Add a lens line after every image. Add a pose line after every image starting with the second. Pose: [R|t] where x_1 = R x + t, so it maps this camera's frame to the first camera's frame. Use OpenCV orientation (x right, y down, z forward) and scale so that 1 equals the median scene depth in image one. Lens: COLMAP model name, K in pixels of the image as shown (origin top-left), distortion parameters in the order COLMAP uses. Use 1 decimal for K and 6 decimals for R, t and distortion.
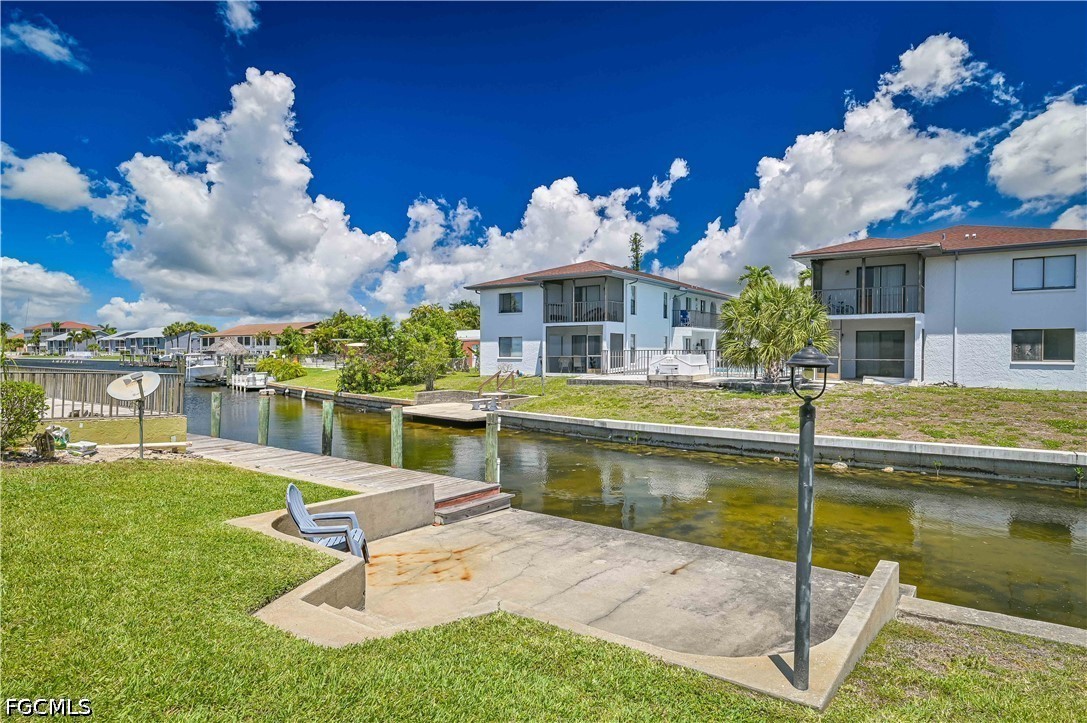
lens RADIAL K [[624.7, 0, 550.4], [0, 624.7, 365.8], [0, 0, 1]] dist [0.004012, -0.001034]
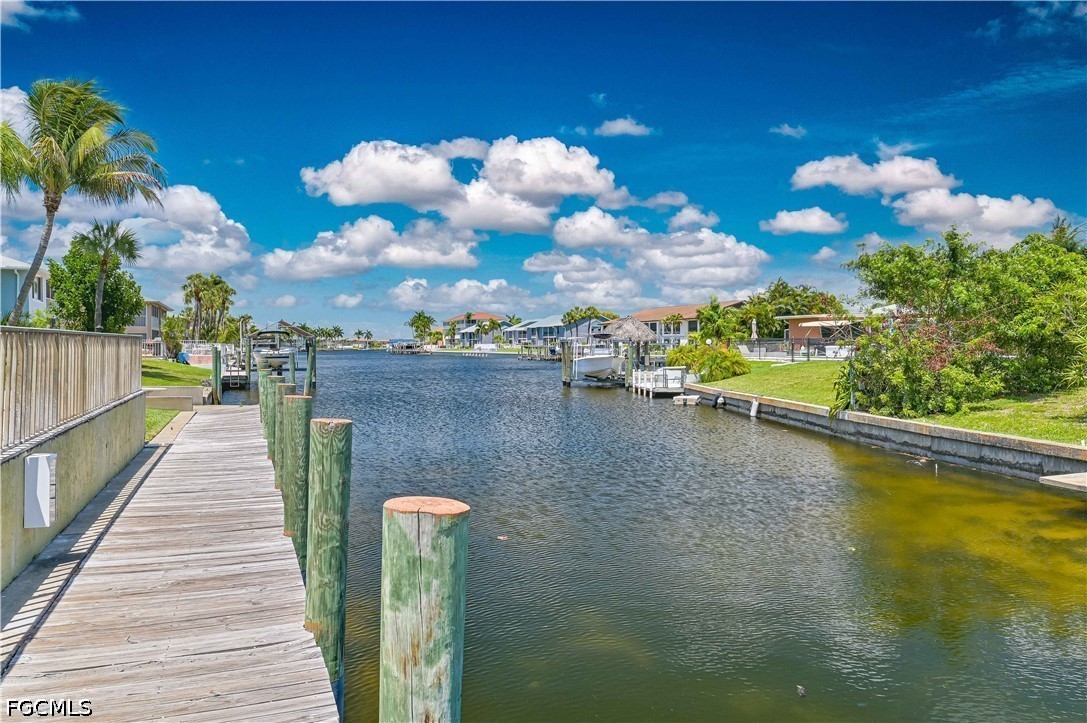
lens RADIAL K [[810.4, 0, 543.1], [0, 810.4, 358.2], [0, 0, 1]] dist [0.002994, 0.000555]
pose [[0.833447, 0.003155, -0.552591, -0.110780], [-0.005864, 0.999978, -0.003135, 0.004438], [0.552569, 0.005853, 0.833447, 0.224258]]
